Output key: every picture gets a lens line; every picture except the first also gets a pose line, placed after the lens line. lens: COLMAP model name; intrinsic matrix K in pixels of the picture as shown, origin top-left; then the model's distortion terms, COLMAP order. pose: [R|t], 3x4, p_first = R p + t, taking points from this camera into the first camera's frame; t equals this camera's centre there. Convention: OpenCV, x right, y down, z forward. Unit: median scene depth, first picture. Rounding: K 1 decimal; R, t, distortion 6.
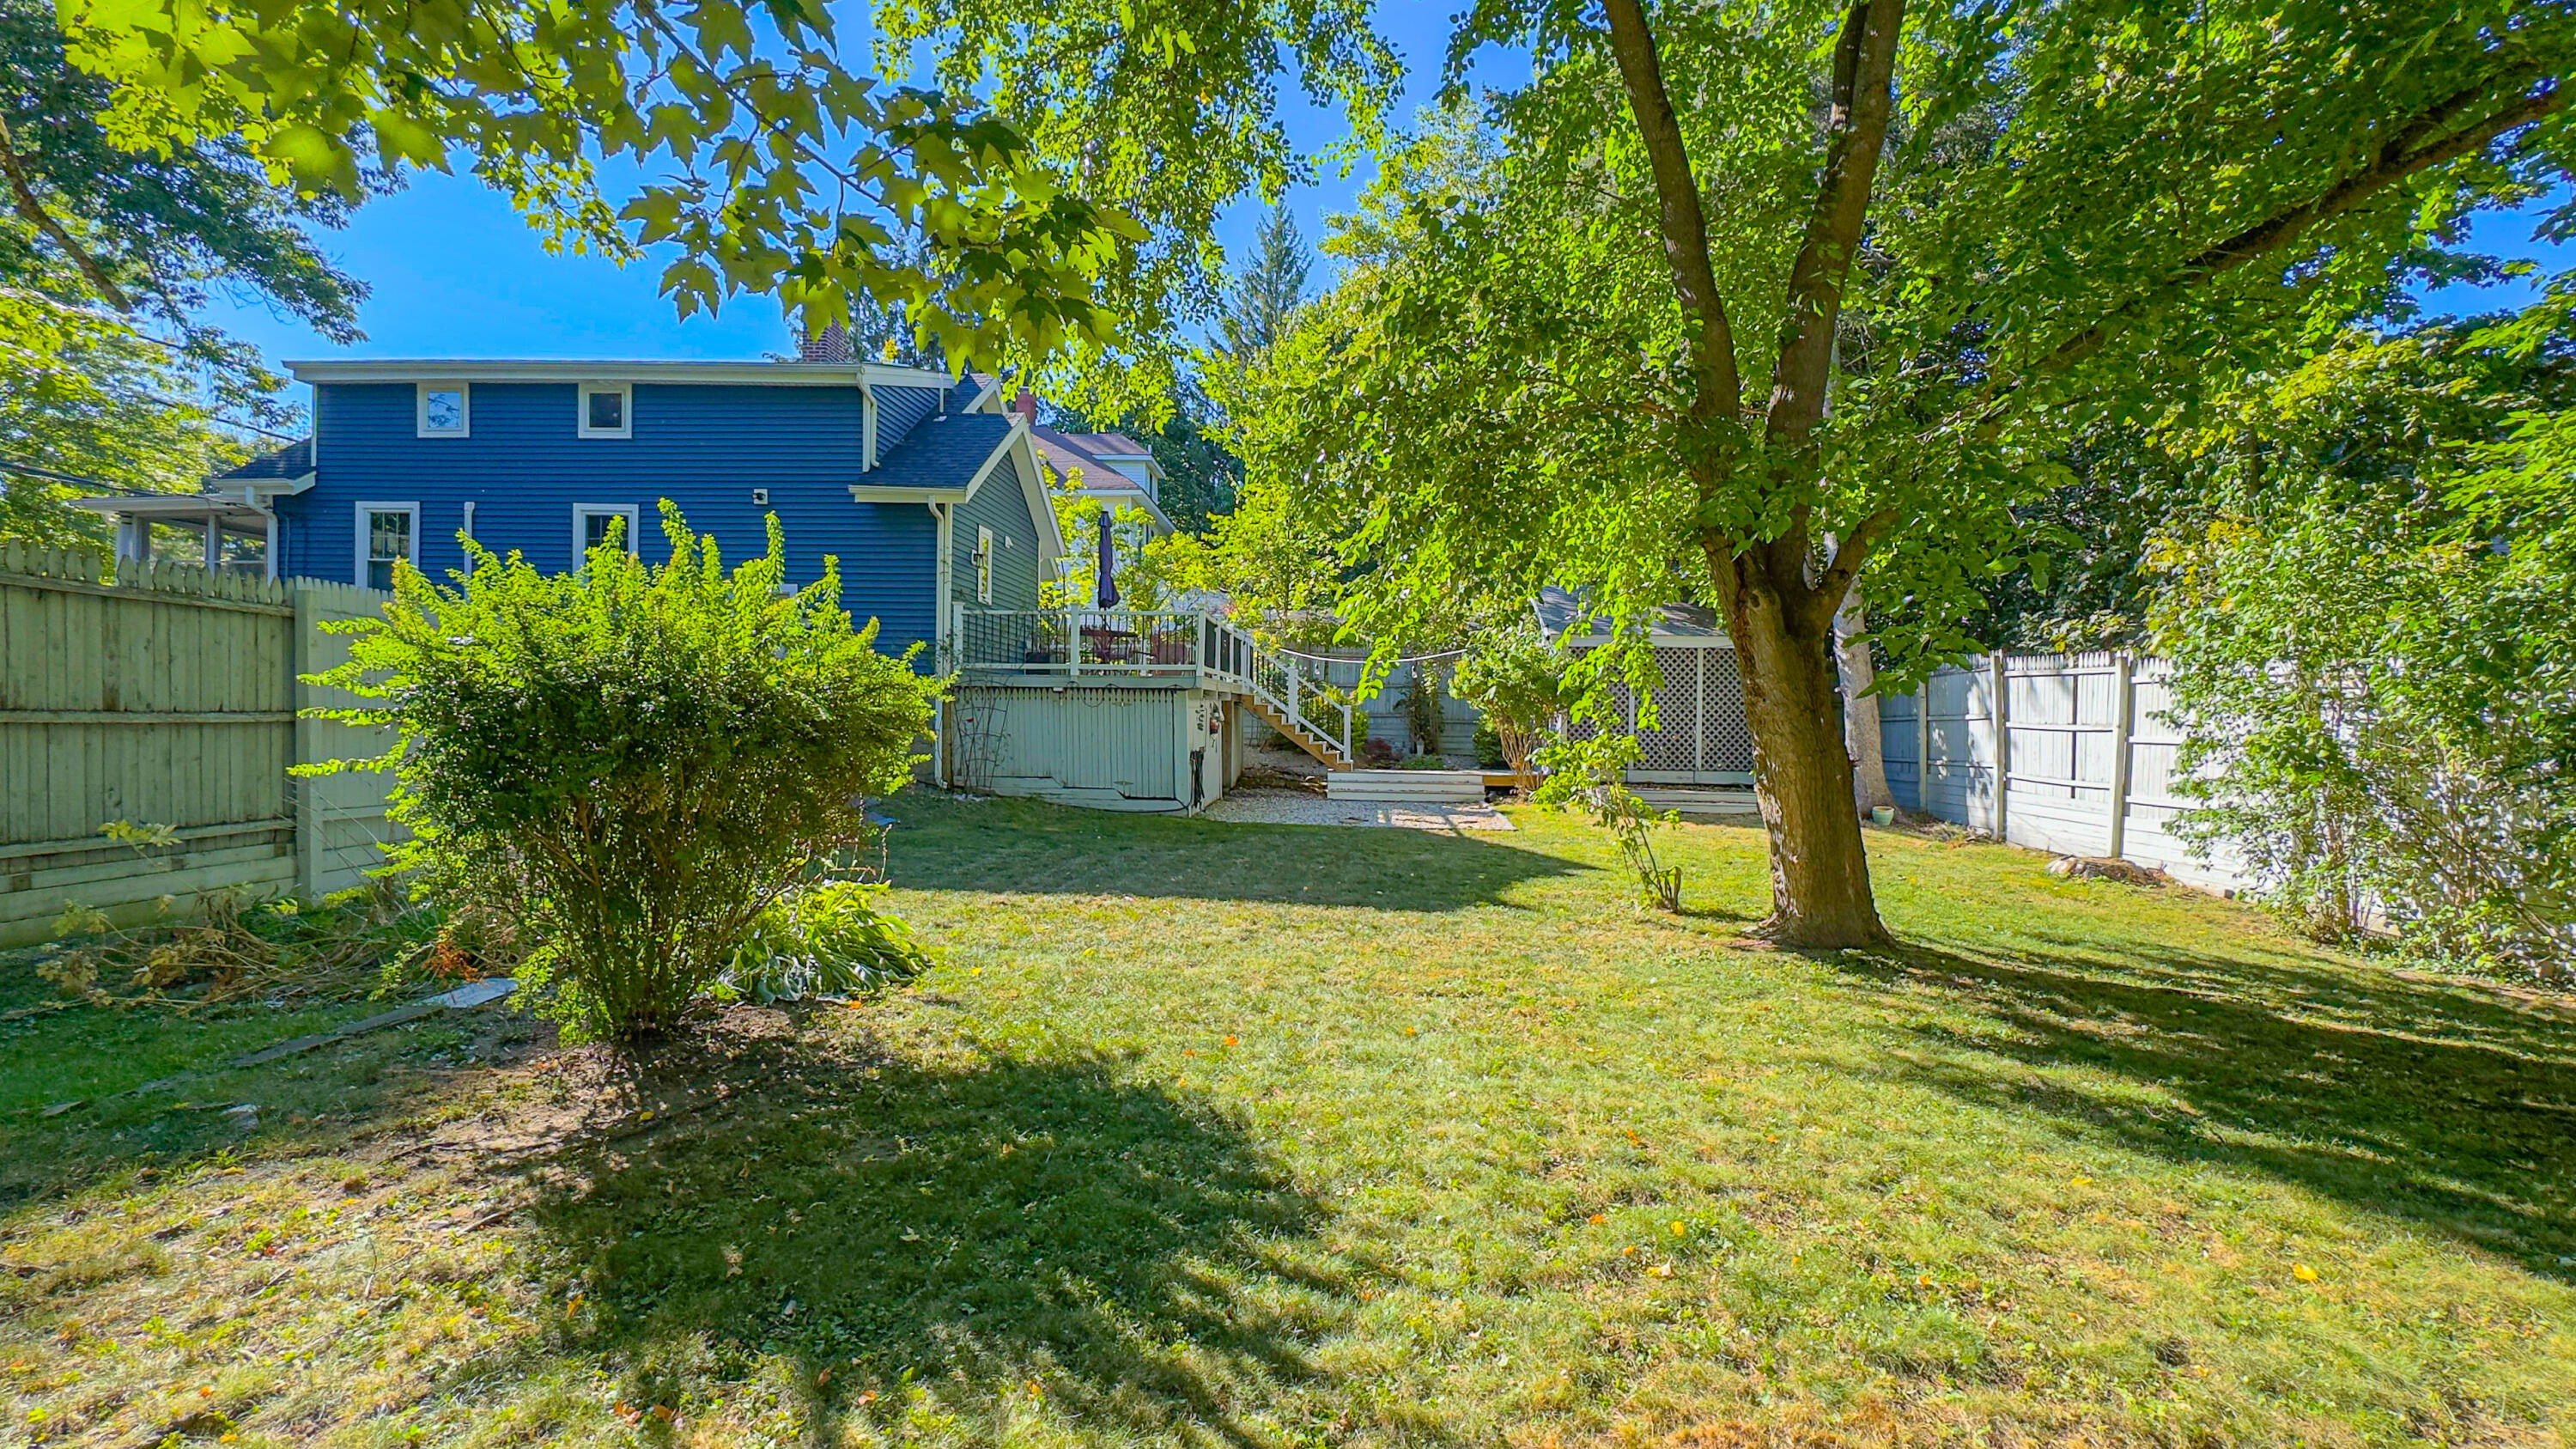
lens RADIAL K [[1108.6, 0, 1282.1], [0, 1108.6, 729.9], [0, 0, 1]] dist [-0.001952, -0.000040]
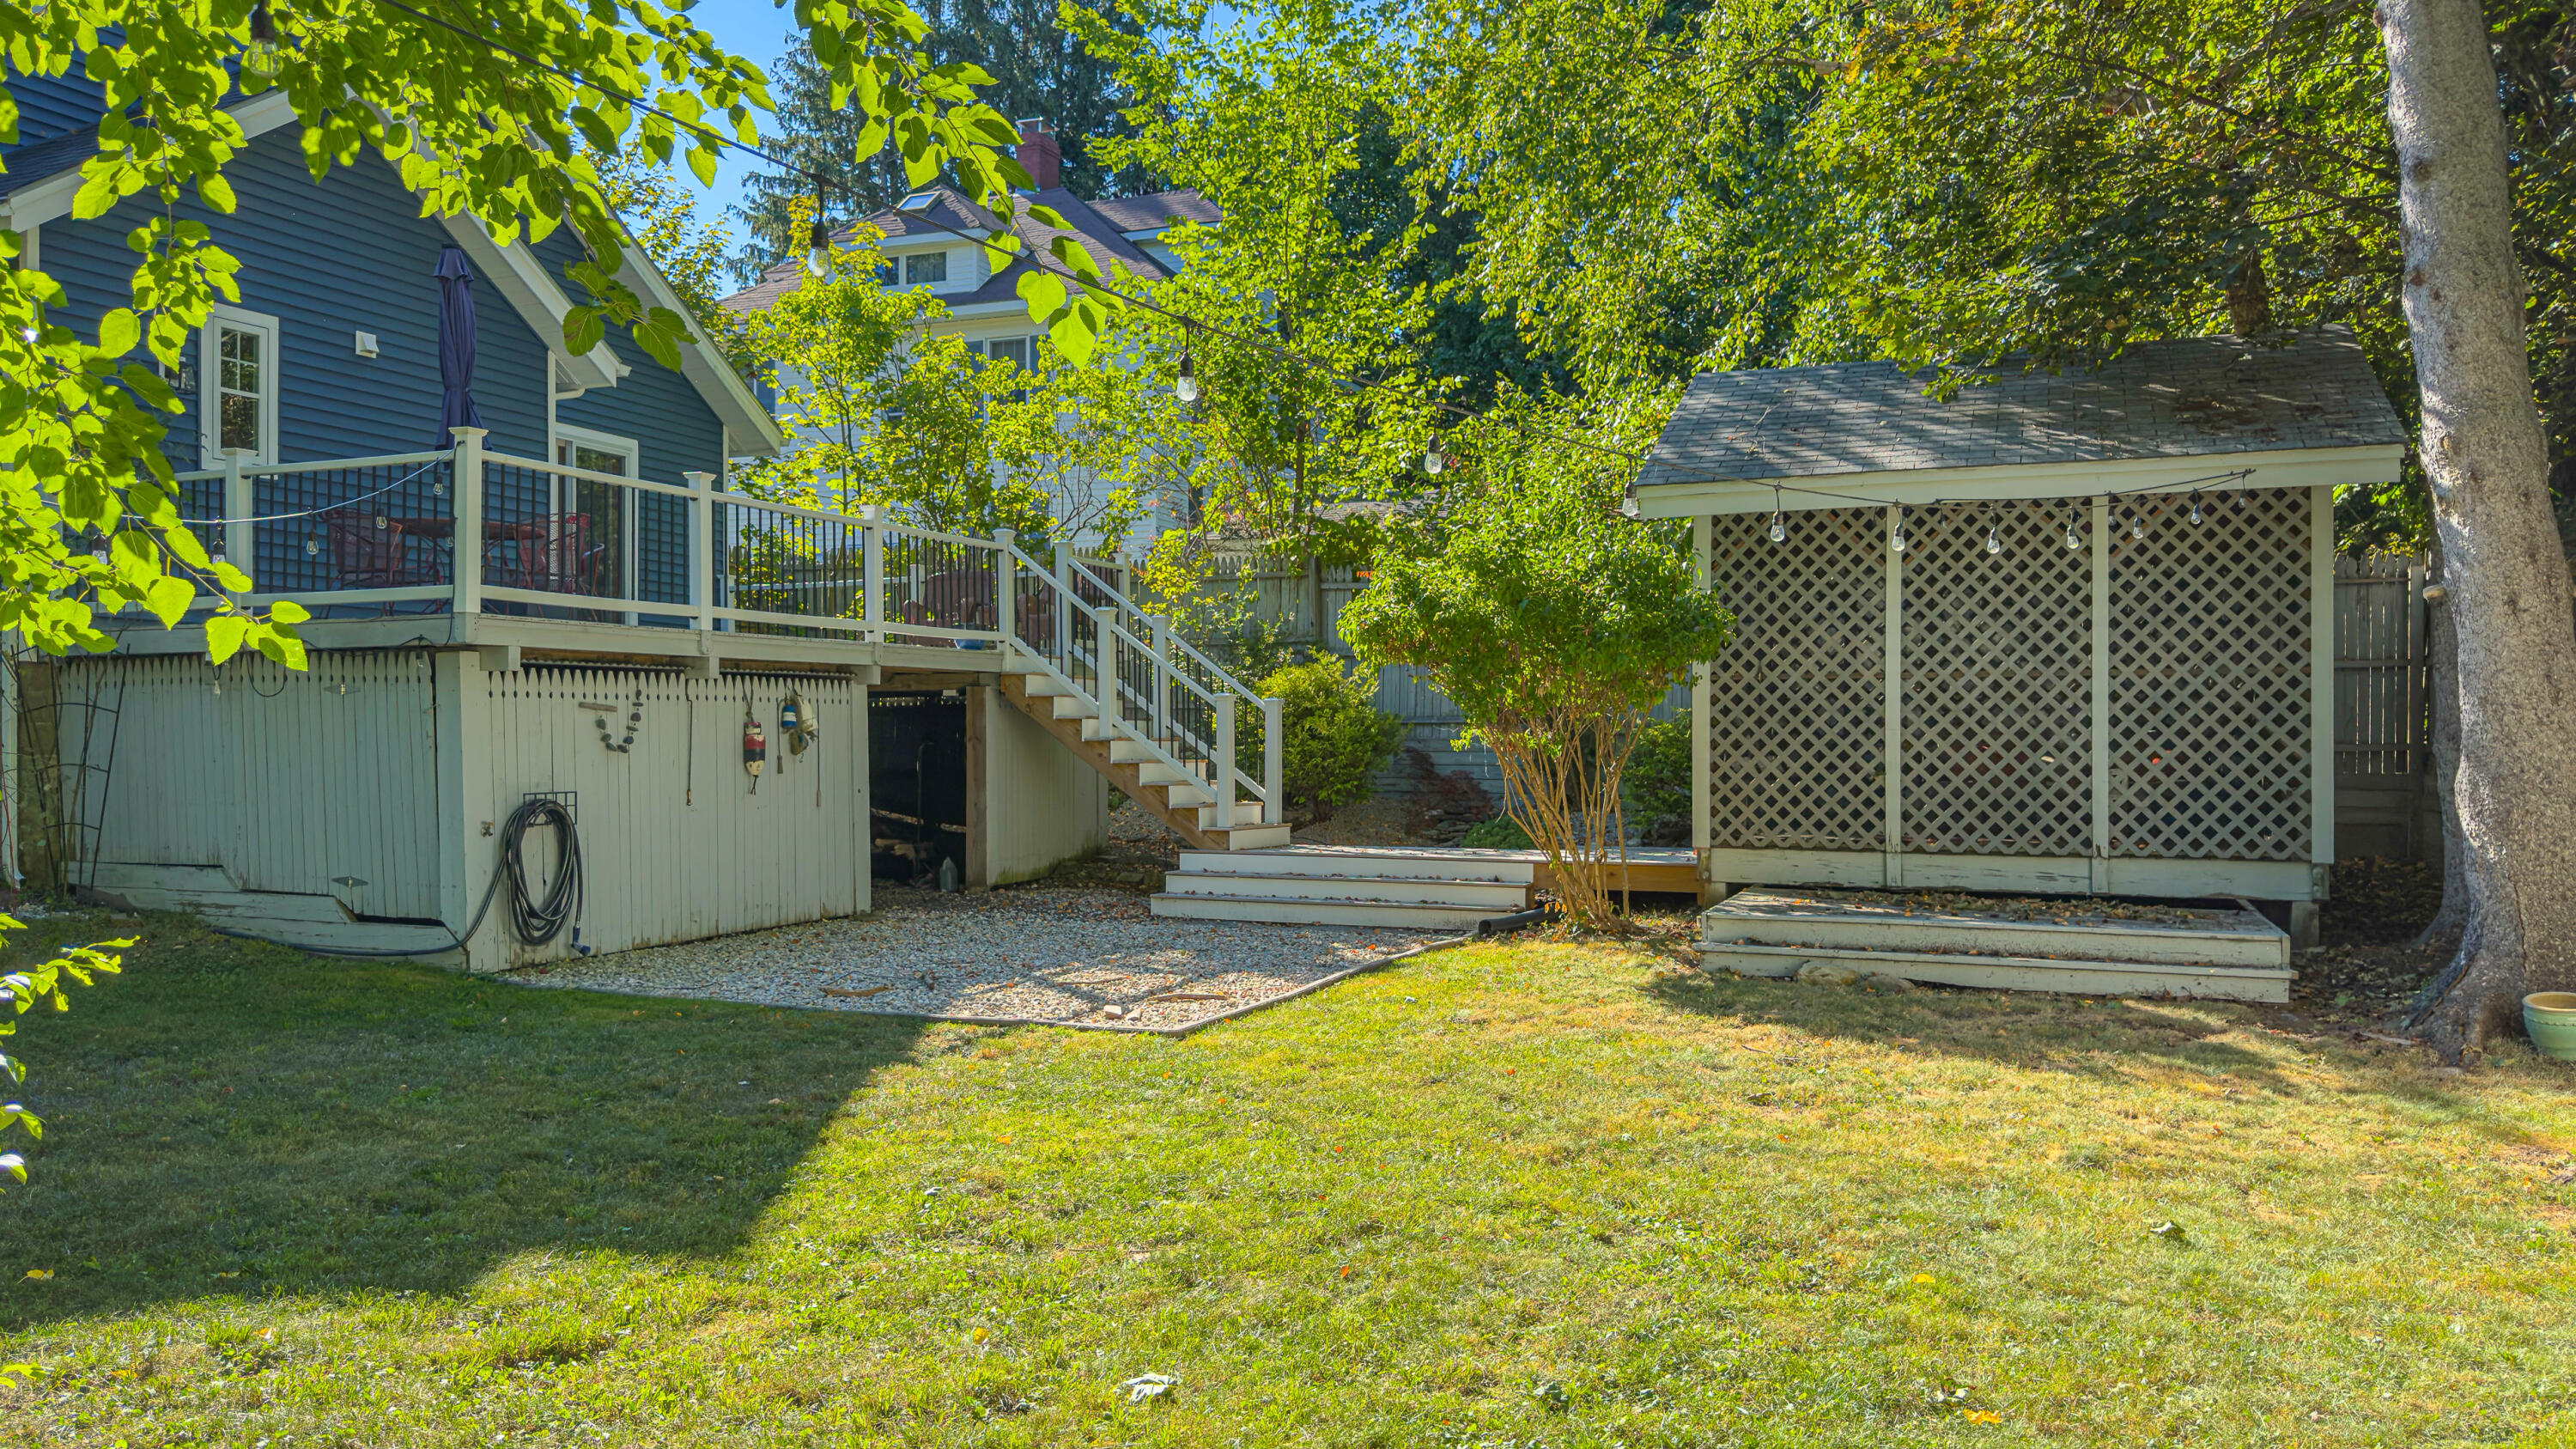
lens RADIAL K [[1814.1, 0, 1280.4], [0, 1814.1, 732.2], [0, 0, 1]] dist [-0.004094, -0.008006]
pose [[0.936897, -0.016275, -0.349226, 0.420501], [0.008886, 0.999702, -0.022749, 0.011130], [0.349492, 0.018211, 0.936762, 0.483695]]
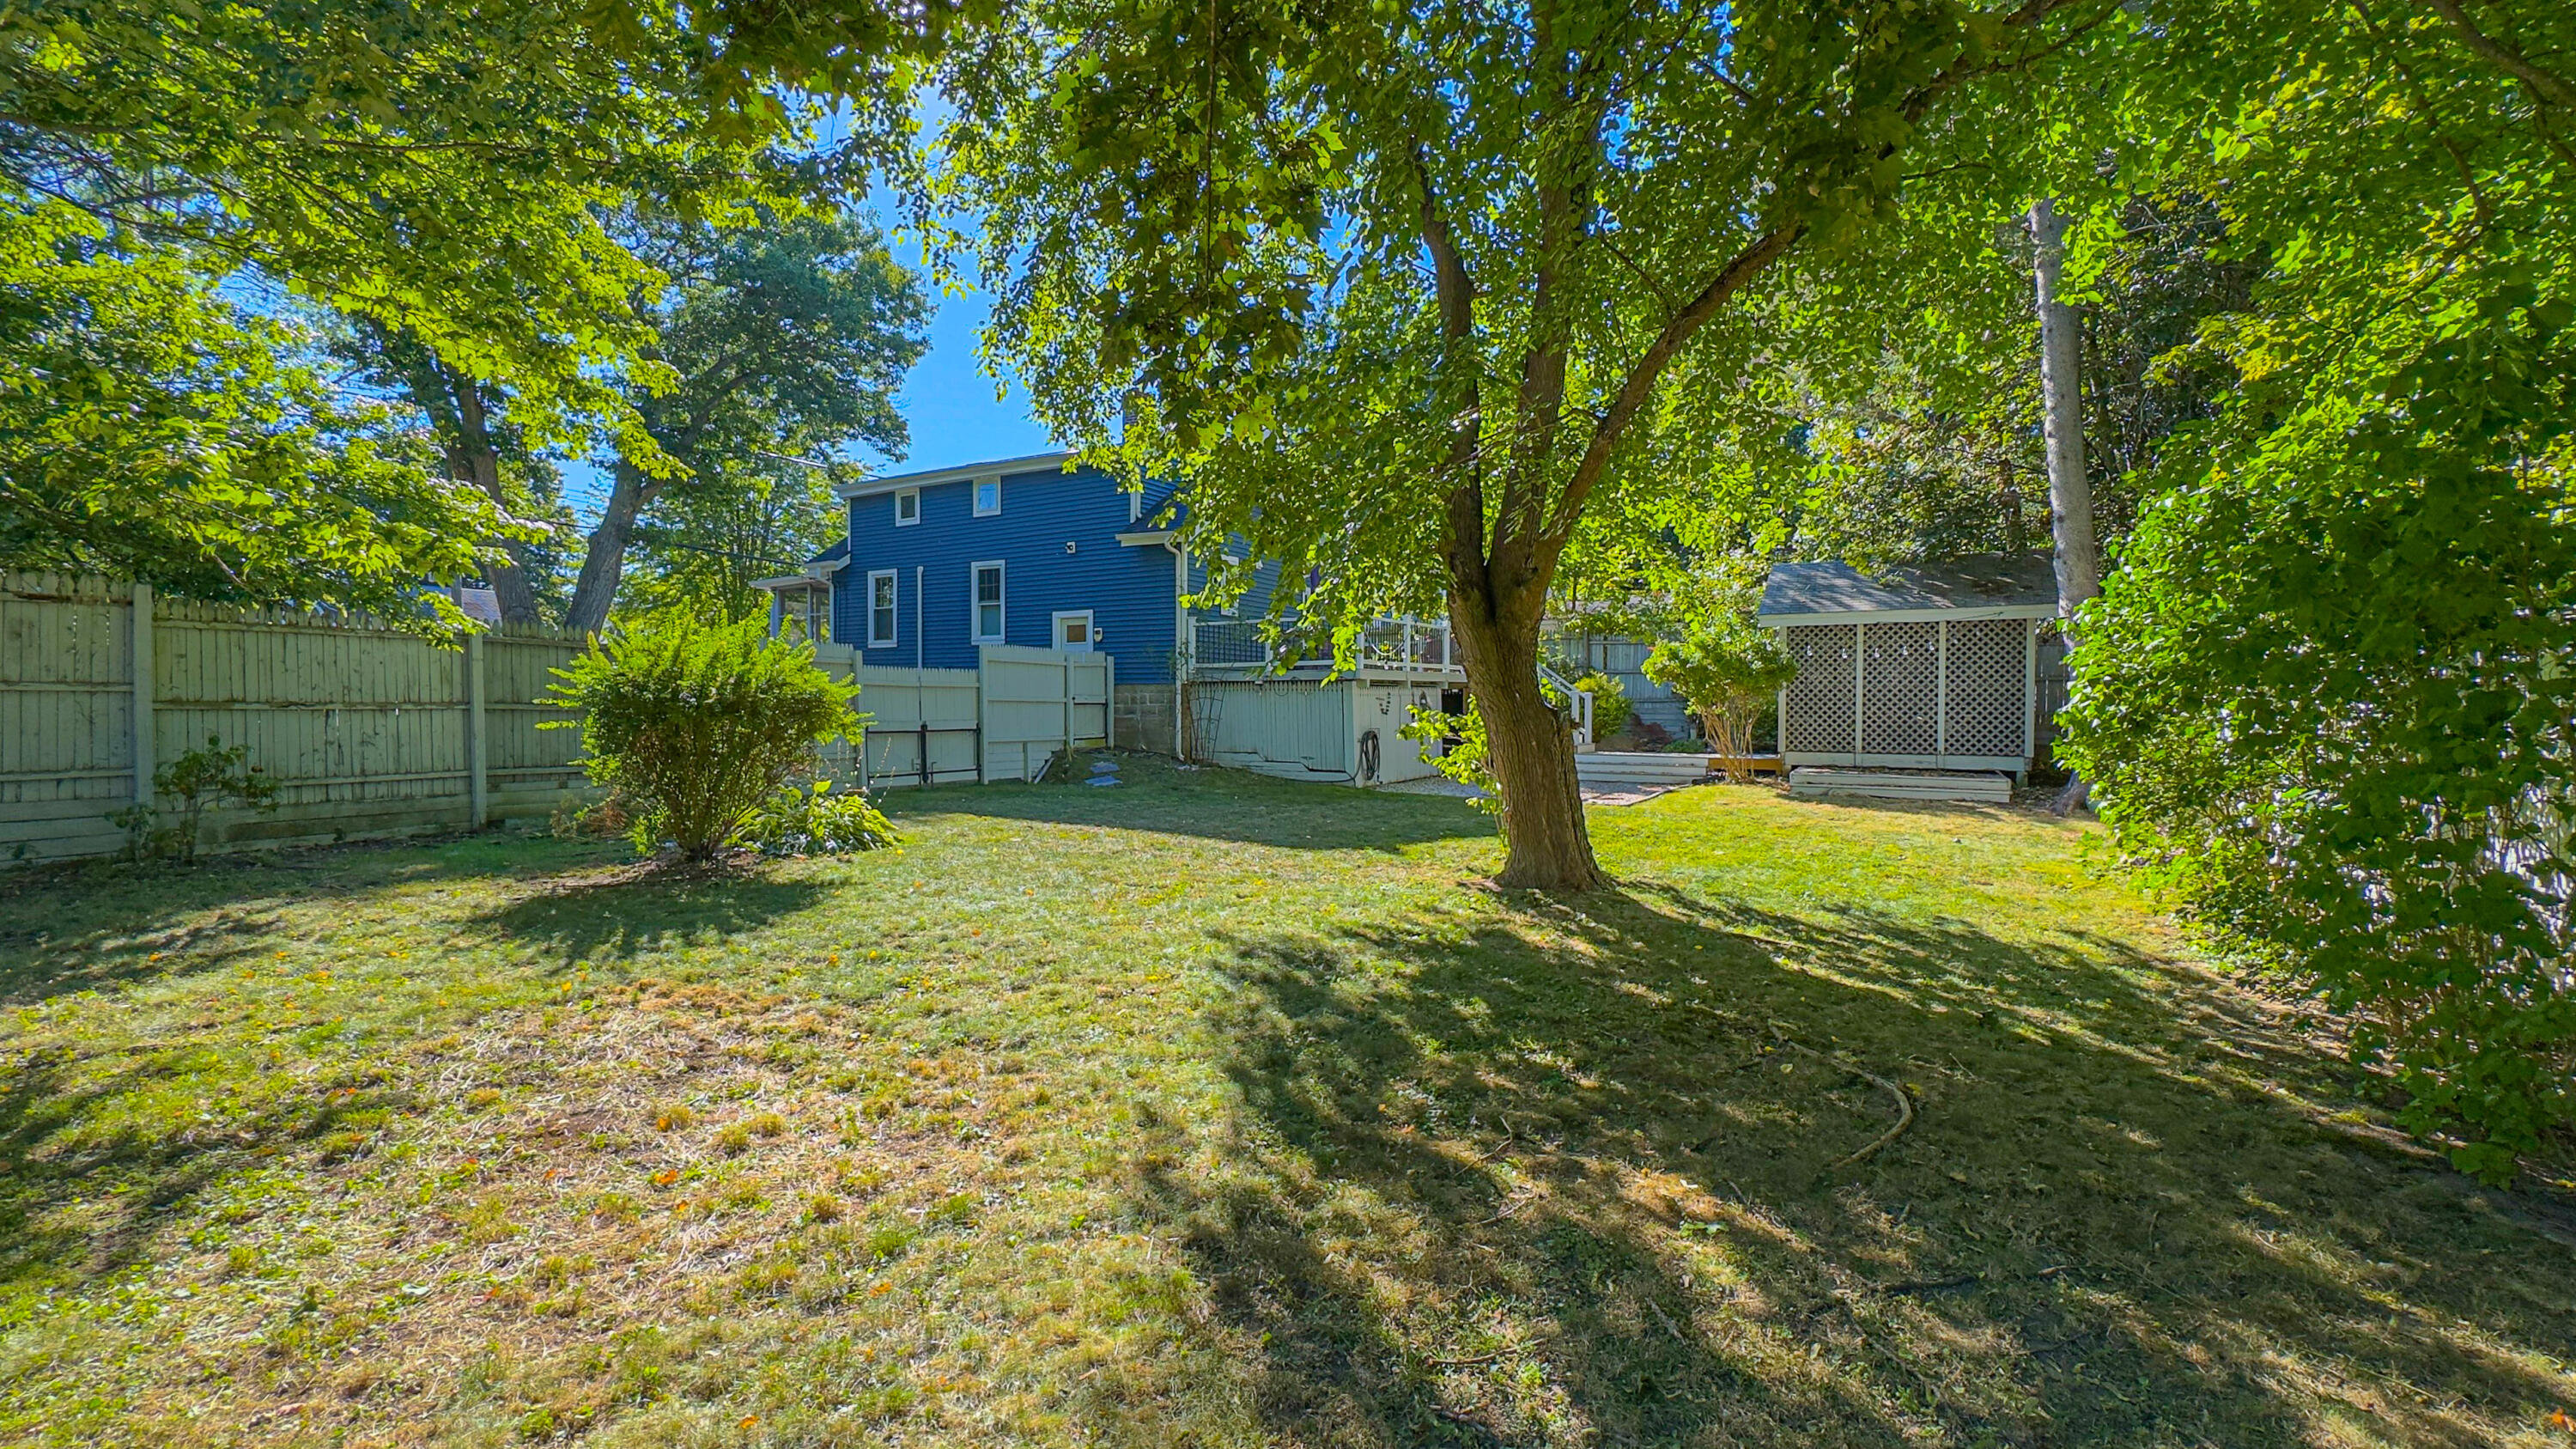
lens RADIAL K [[1055.4, 0, 1307.8], [0, 1055.4, 720.5], [0, 0, 1]] dist [0.003935, 0.000413]
pose [[0.890526, -0.006065, -0.454892, 0.385189], [0.004723, 0.999980, -0.004087, 0.011809], [0.454908, 0.001491, 0.890537, -0.036677]]
